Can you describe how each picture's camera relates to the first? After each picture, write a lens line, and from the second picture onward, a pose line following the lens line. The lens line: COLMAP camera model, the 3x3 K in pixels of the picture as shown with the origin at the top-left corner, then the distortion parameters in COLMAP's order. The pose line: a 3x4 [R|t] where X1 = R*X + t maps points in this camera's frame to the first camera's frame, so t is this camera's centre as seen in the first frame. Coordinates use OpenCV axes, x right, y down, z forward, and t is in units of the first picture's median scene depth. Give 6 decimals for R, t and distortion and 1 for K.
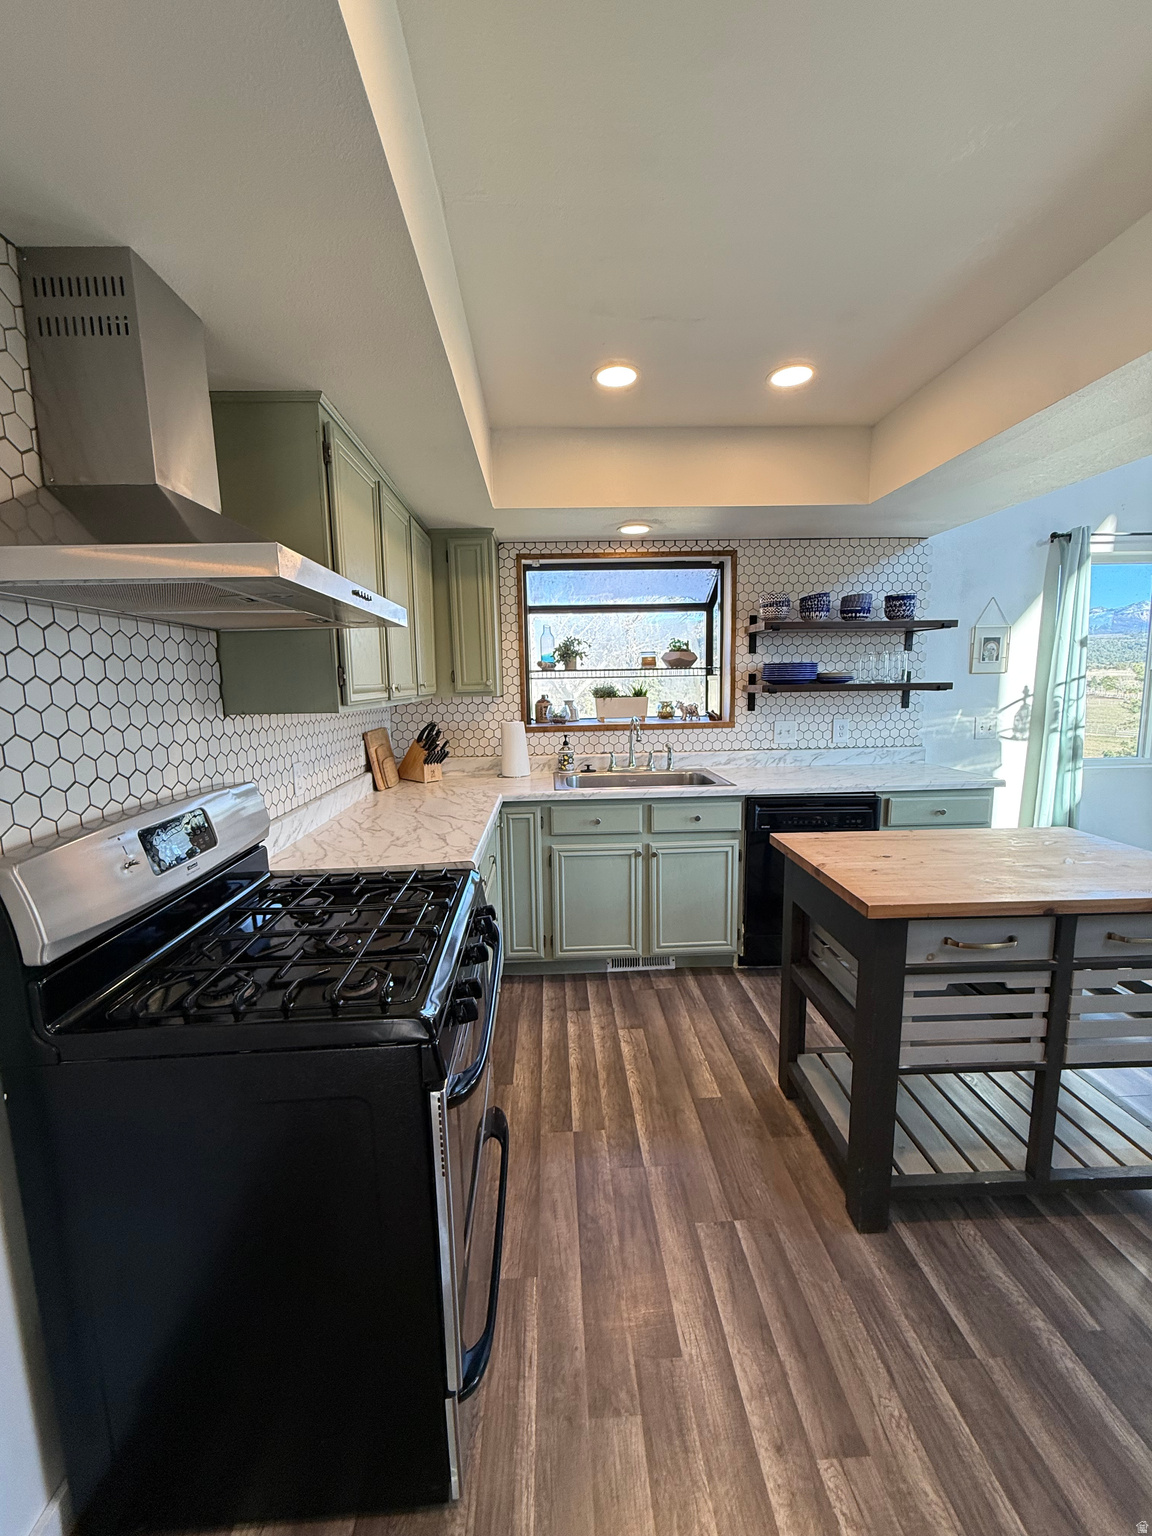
lens RADIAL K [[614.2, 0, 575.0], [0, 614.2, 763.6], [0, 0, 1]] dist [0.000088, 0.000811]
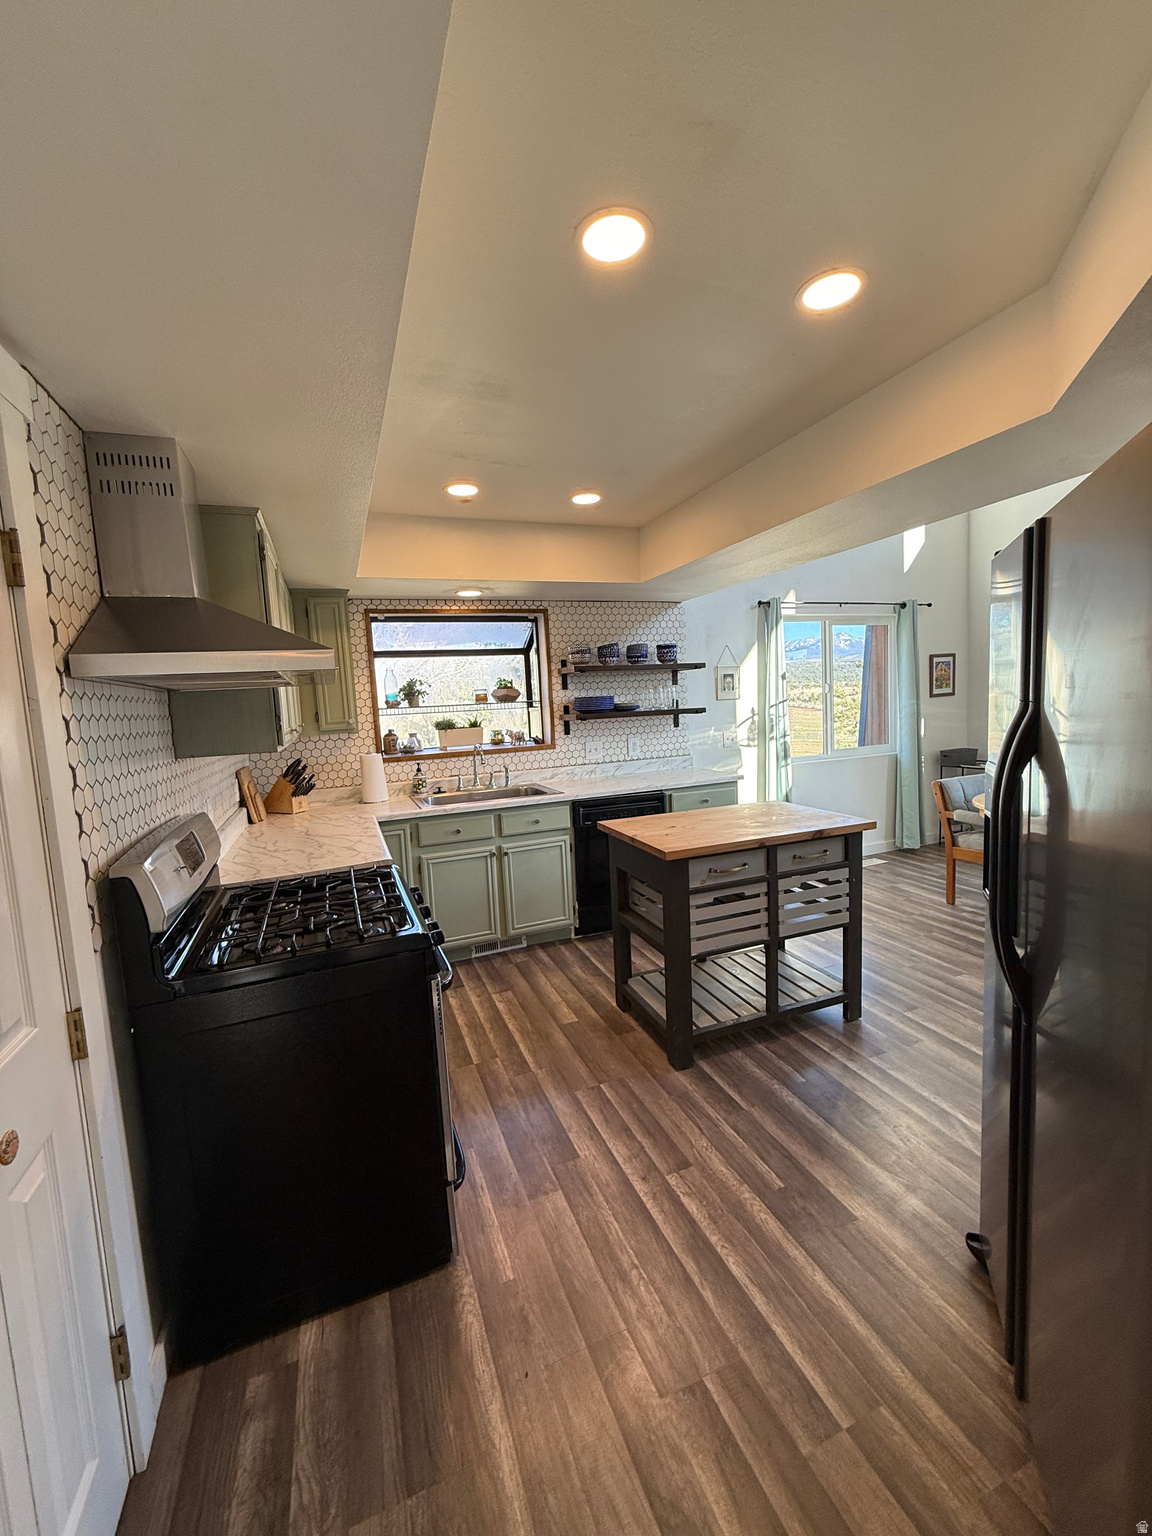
lens RADIAL K [[614.2, 0, 575.0], [0, 614.2, 763.6], [0, 0, 1]] dist [0.000088, 0.000811]
pose [[0.945896, -0.061826, 0.318525, -0.107017], [0.075637, 0.996648, -0.031161, 0.013785], [-0.315531, 0.053567, 0.947402, -0.201468]]
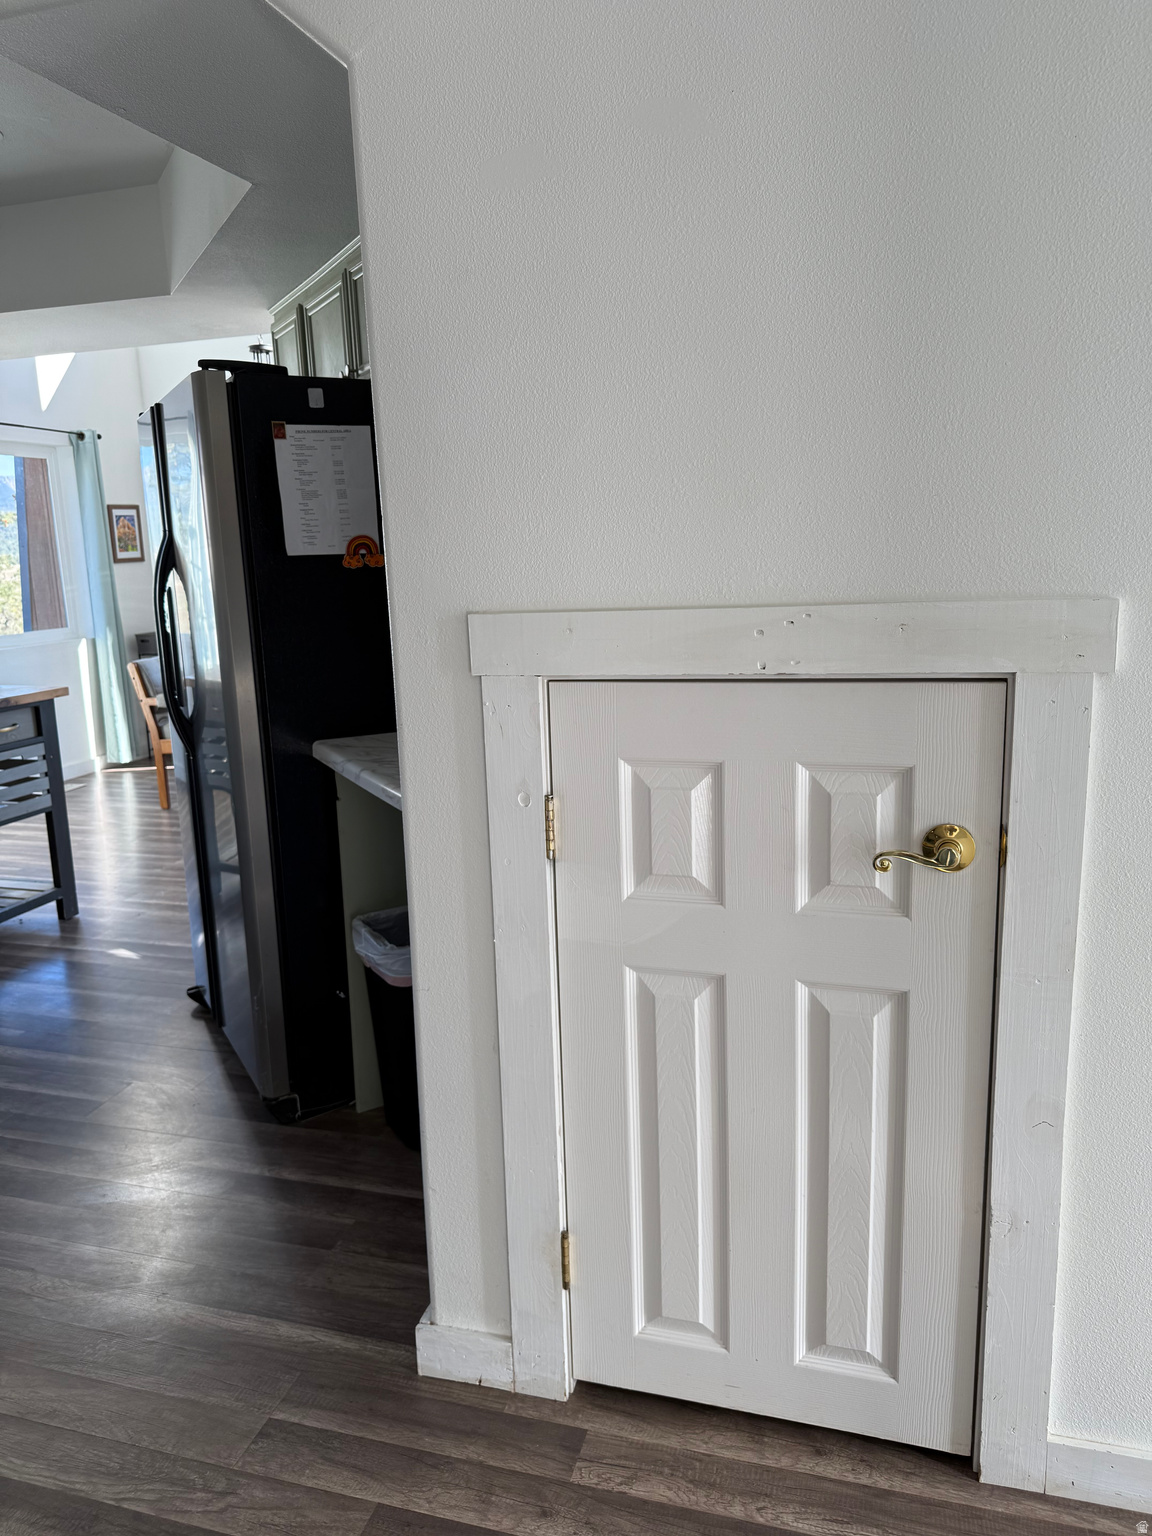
lens RADIAL K [[1094.6, 0, 576.0], [0, 1094.6, 768.0], [0, 0, 1]] dist [0.002527, -0.004900]
pose [[0.326275, -0.179602, 0.928056, -0.493190], [0.150970, 0.979083, 0.136400, 0.102599], [-0.933141, 0.095605, 0.346565, -0.548071]]
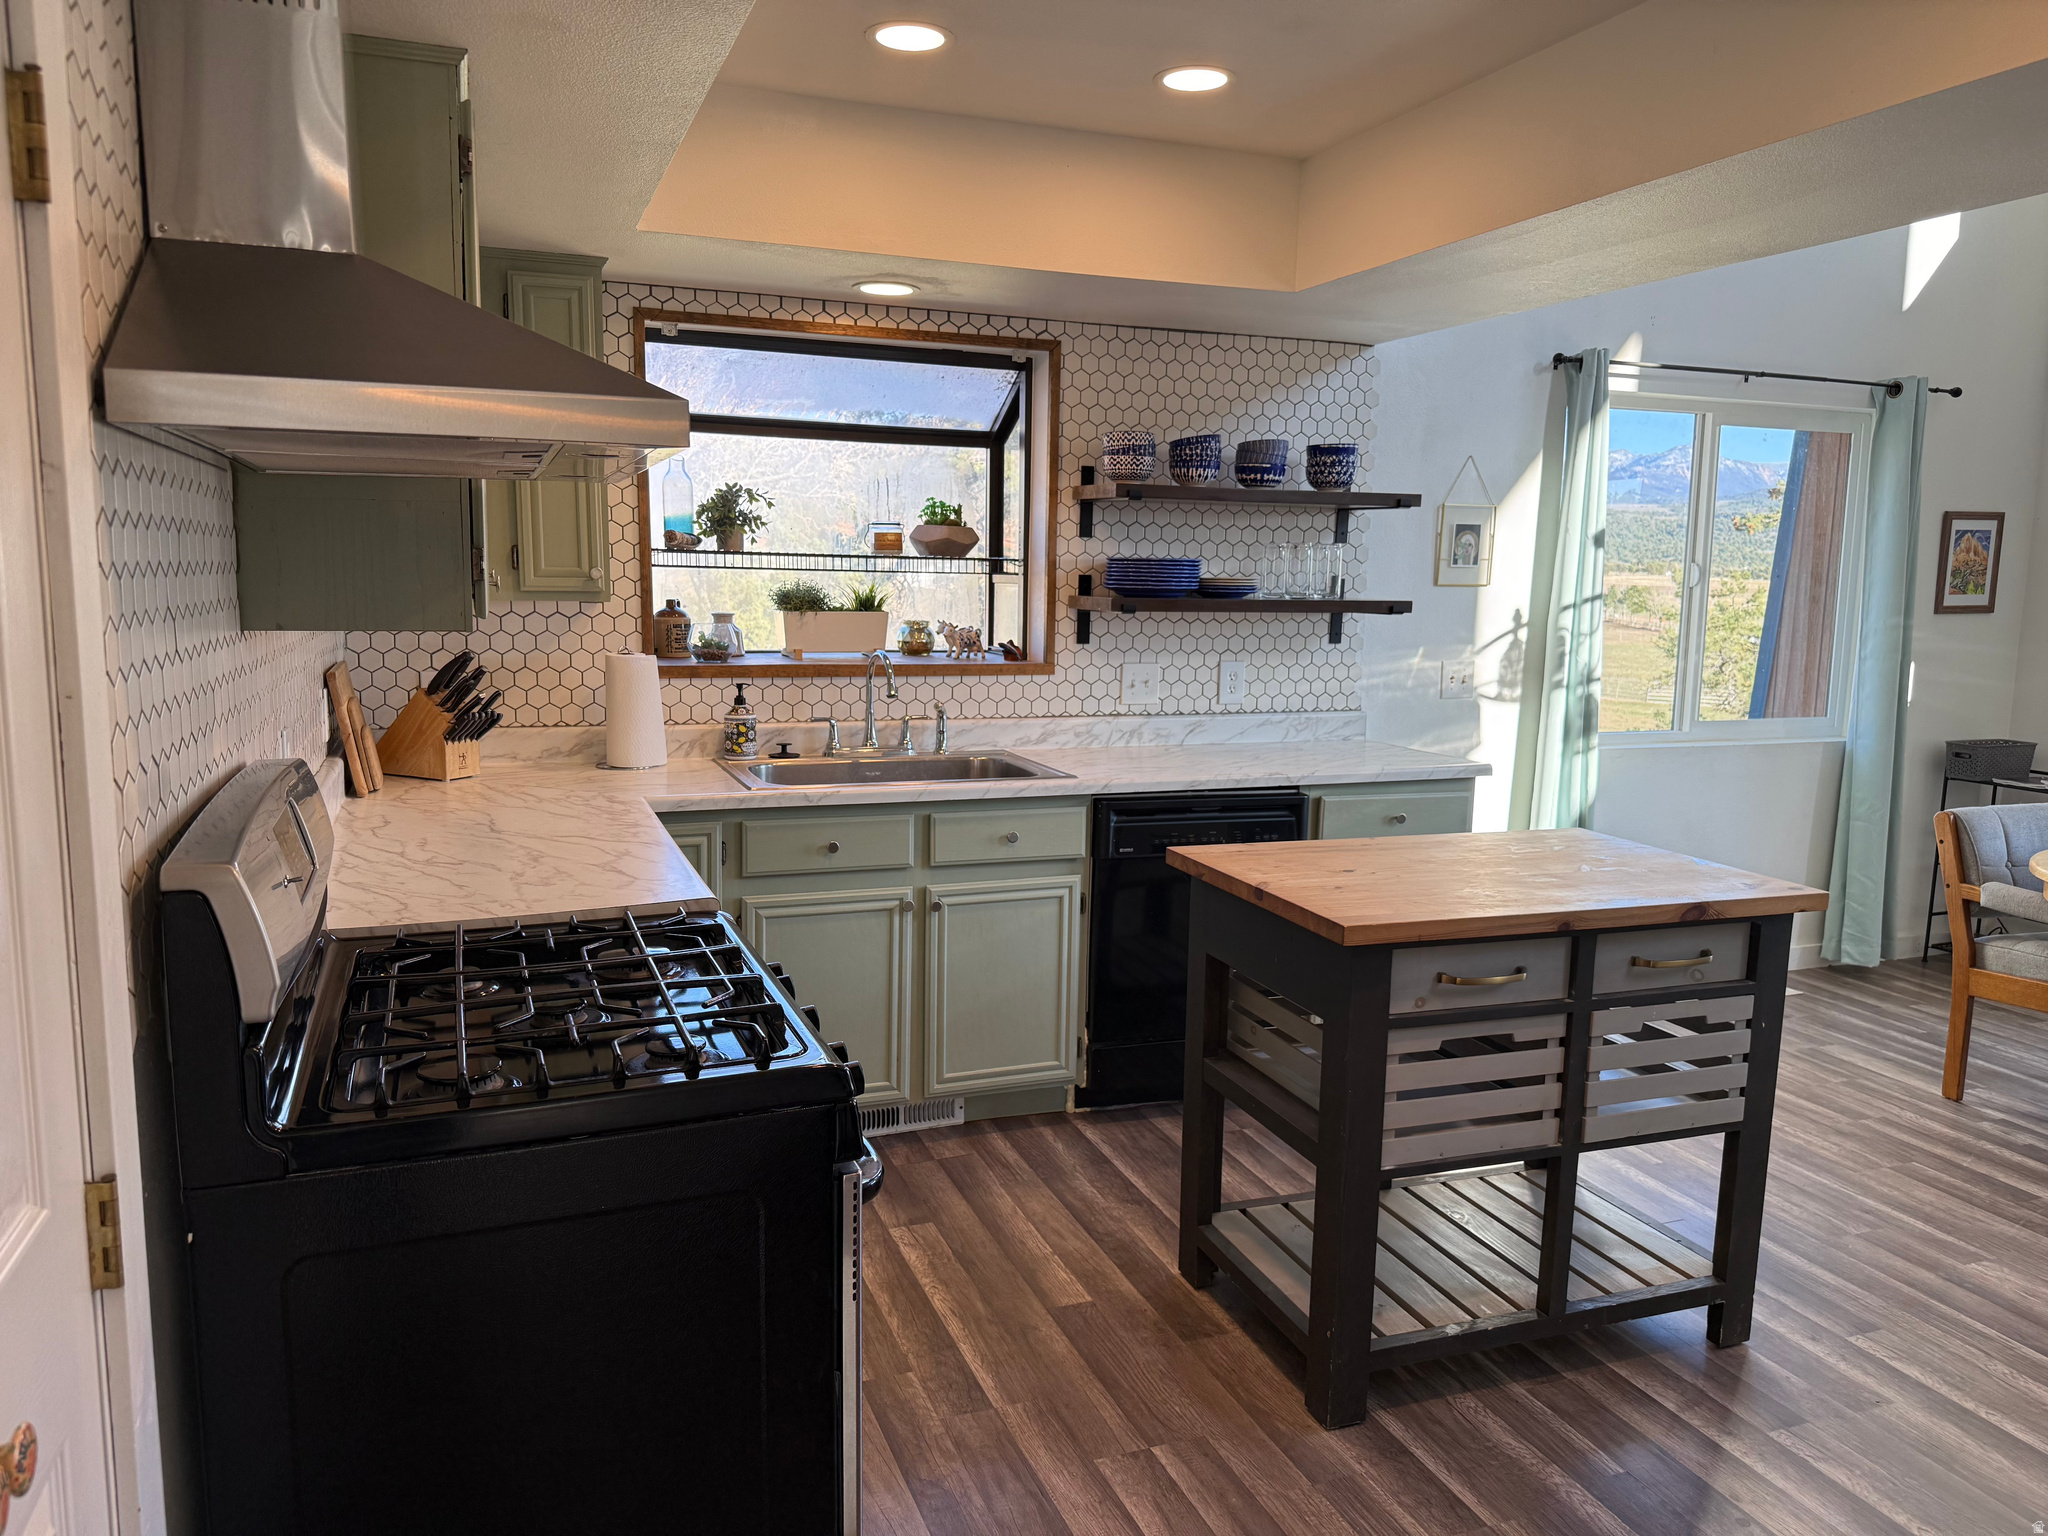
lens RADIAL K [[1437.3, 0, 1028.6], [0, 1437.3, 773.7], [0, 0, 1]] dist [0.150464, -0.251698]
pose [[0.948560, -0.008064, 0.316496, -0.168429], [0.005195, 0.999937, 0.009906, 0.016627], [-0.316556, -0.007752, 0.948542, -0.196760]]
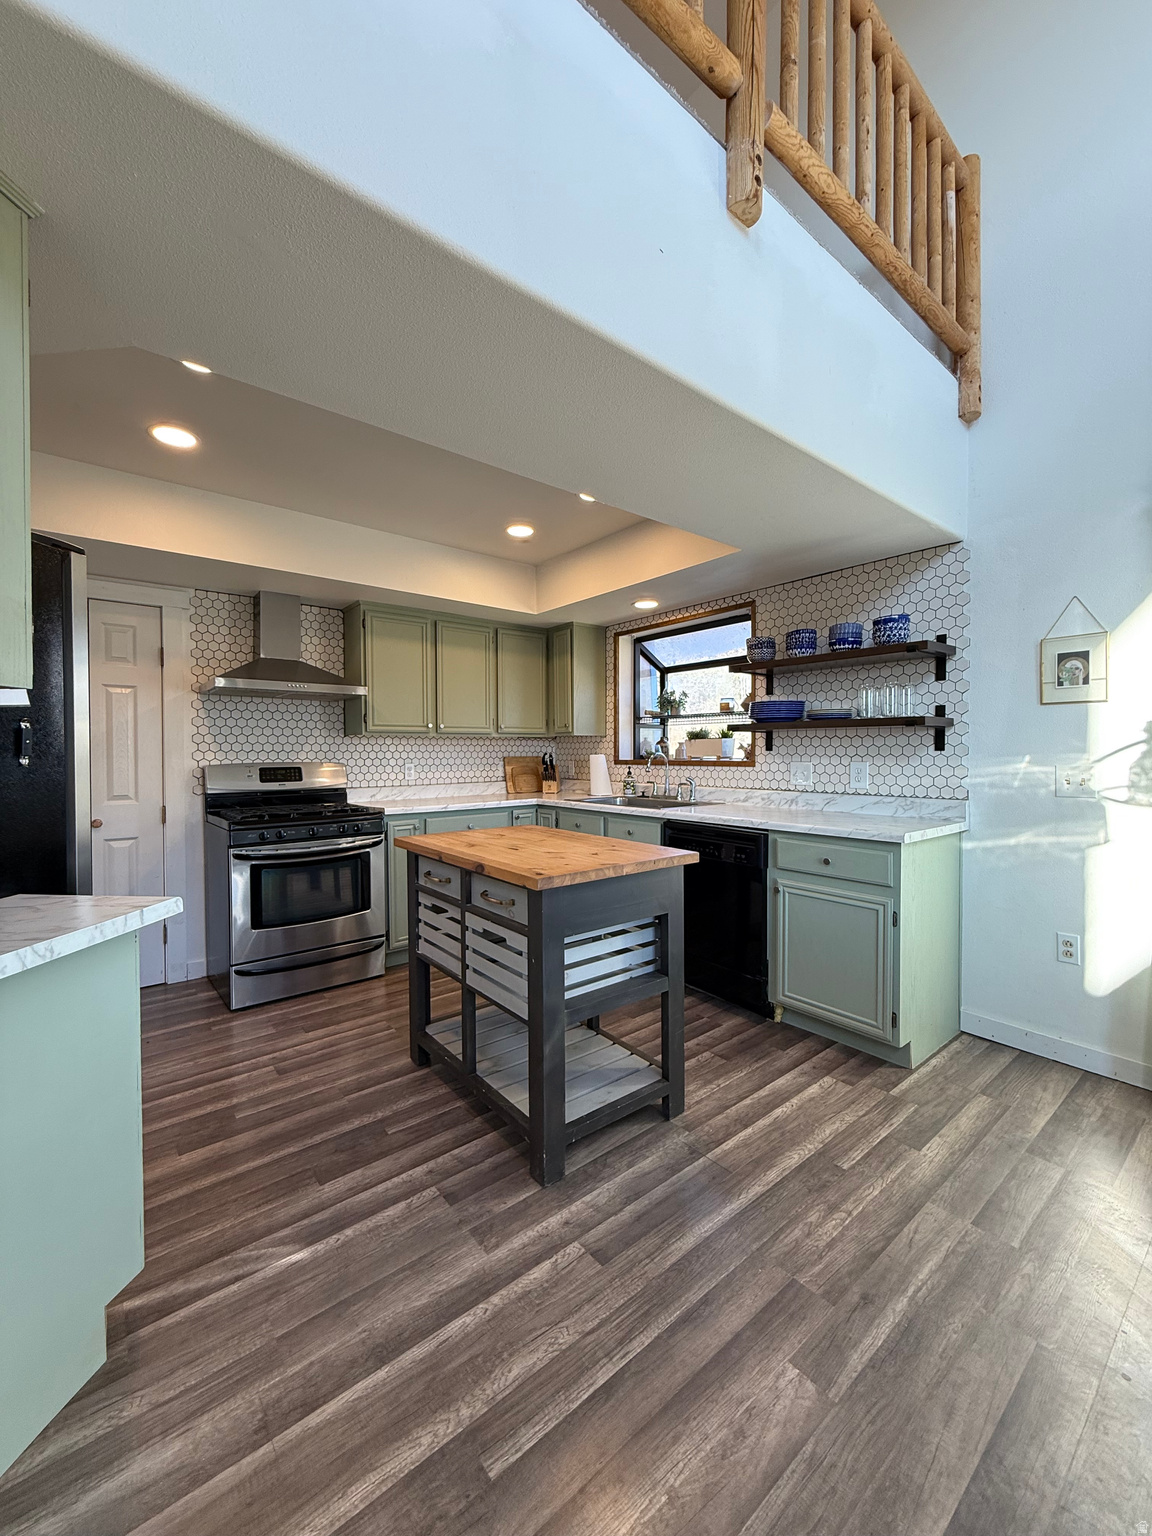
lens RADIAL K [[614.2, 0, 575.0], [0, 614.2, 763.6], [0, 0, 1]] dist [0.000088, 0.000811]
pose [[0.594538, 0.032421, -0.803413, 0.957332], [-0.112094, 0.992772, -0.042888, 0.015202], [0.796215, 0.115556, 0.593875, 0.153016]]
